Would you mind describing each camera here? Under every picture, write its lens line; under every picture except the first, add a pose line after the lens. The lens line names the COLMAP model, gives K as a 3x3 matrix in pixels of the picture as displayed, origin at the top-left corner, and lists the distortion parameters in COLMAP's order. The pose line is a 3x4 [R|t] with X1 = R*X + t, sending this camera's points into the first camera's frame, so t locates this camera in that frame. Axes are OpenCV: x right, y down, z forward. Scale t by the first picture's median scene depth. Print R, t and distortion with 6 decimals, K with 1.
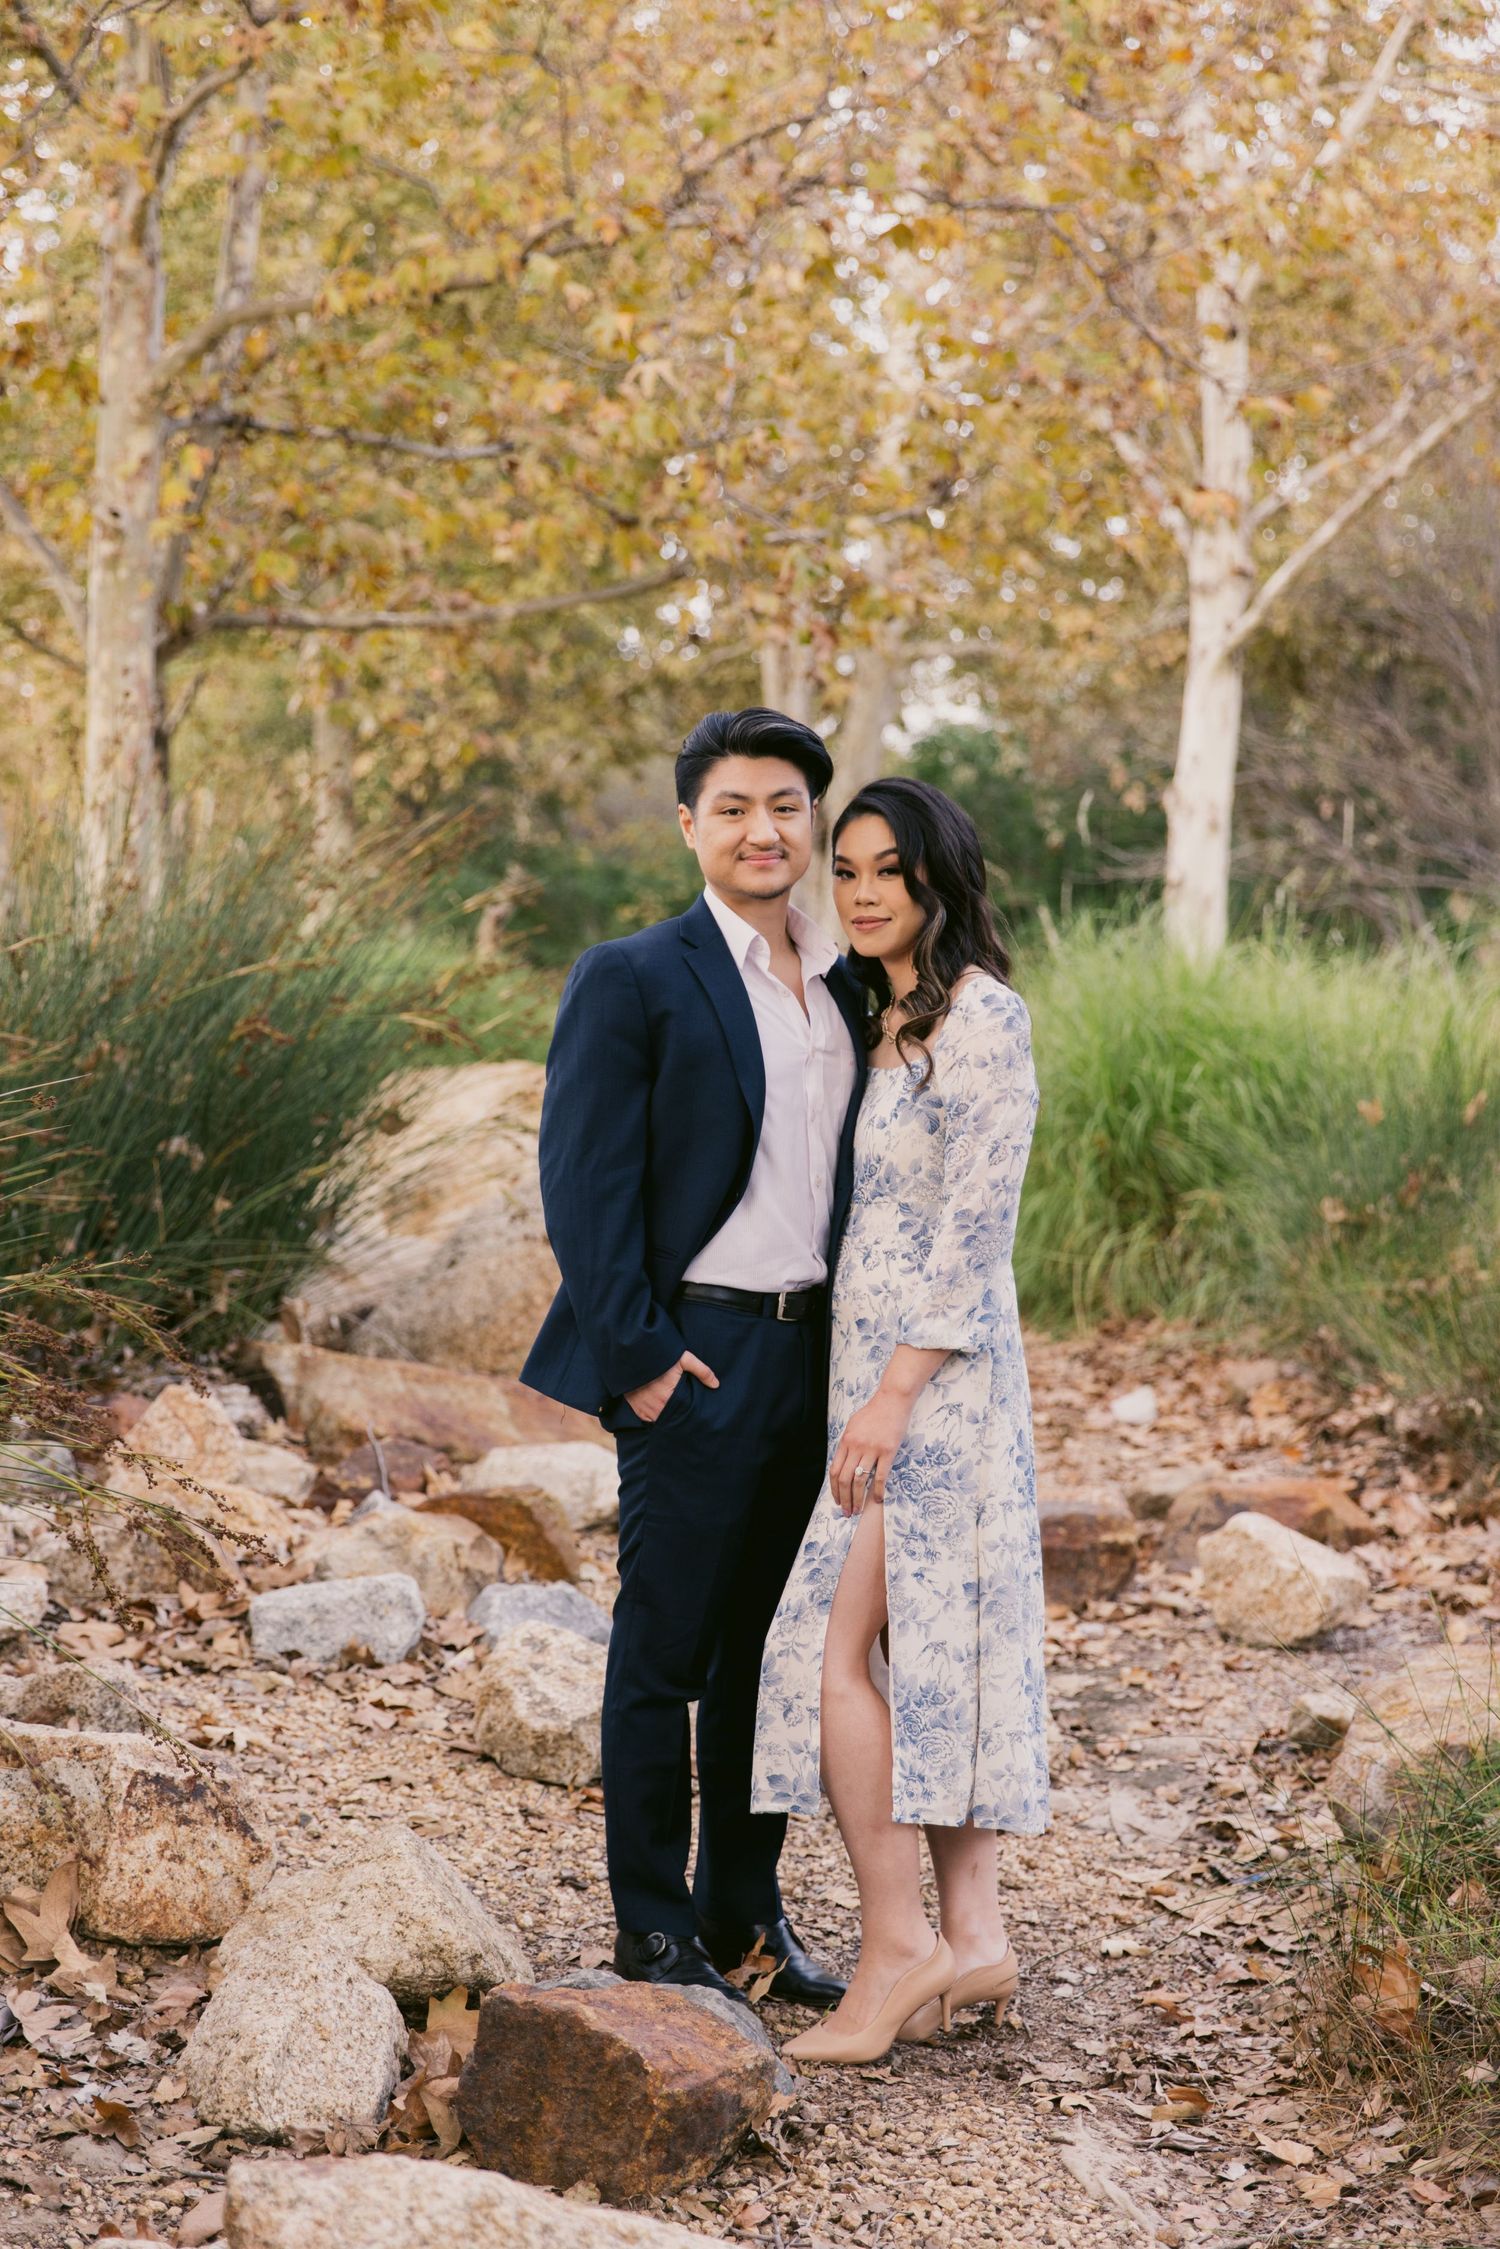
lens RADIAL K [[4263.6, 0, 747.2], [0, 4263.6, 1127.6], [0, 0, 1]] dist [-0.013977, 0.000000]
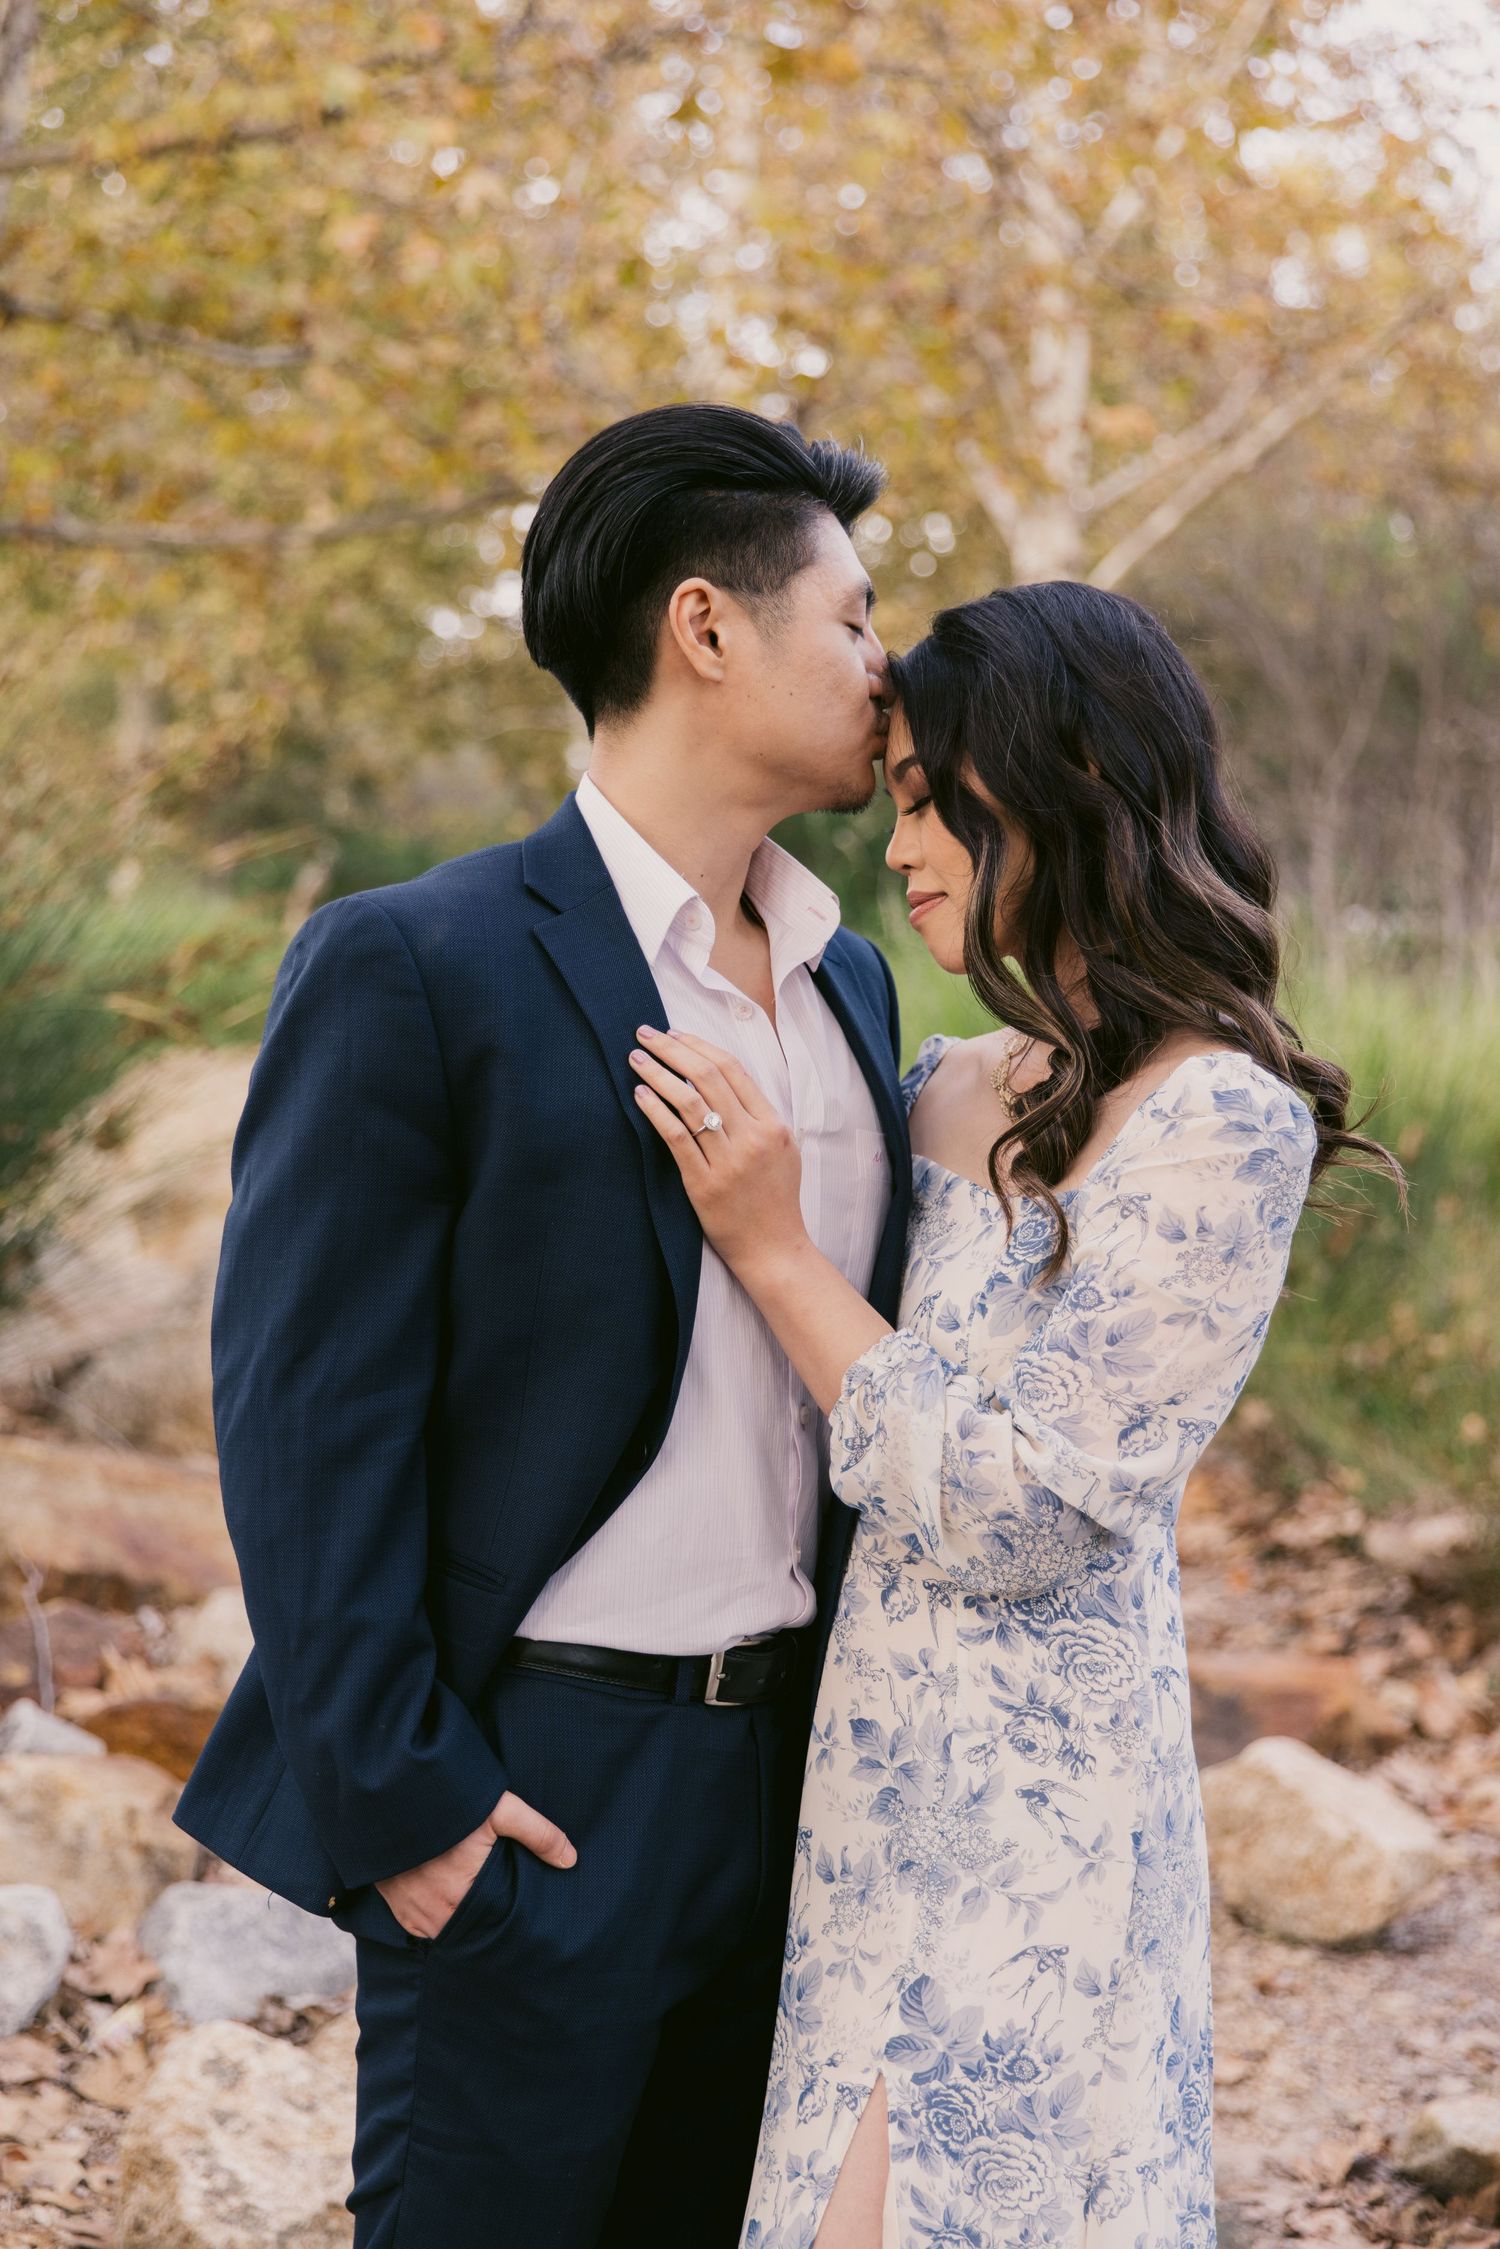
lens RADIAL K [[3555.3, 0, 759.0], [0, 3555.3, 1121.7], [0, 0, 1]] dist [0.160582, 0.000000]
pose [[0.997494, 0.030484, 0.063841, -0.011360], [-0.031123, 0.999475, 0.009036, -0.018932], [-0.063532, -0.011001, 0.997919, 0.495503]]
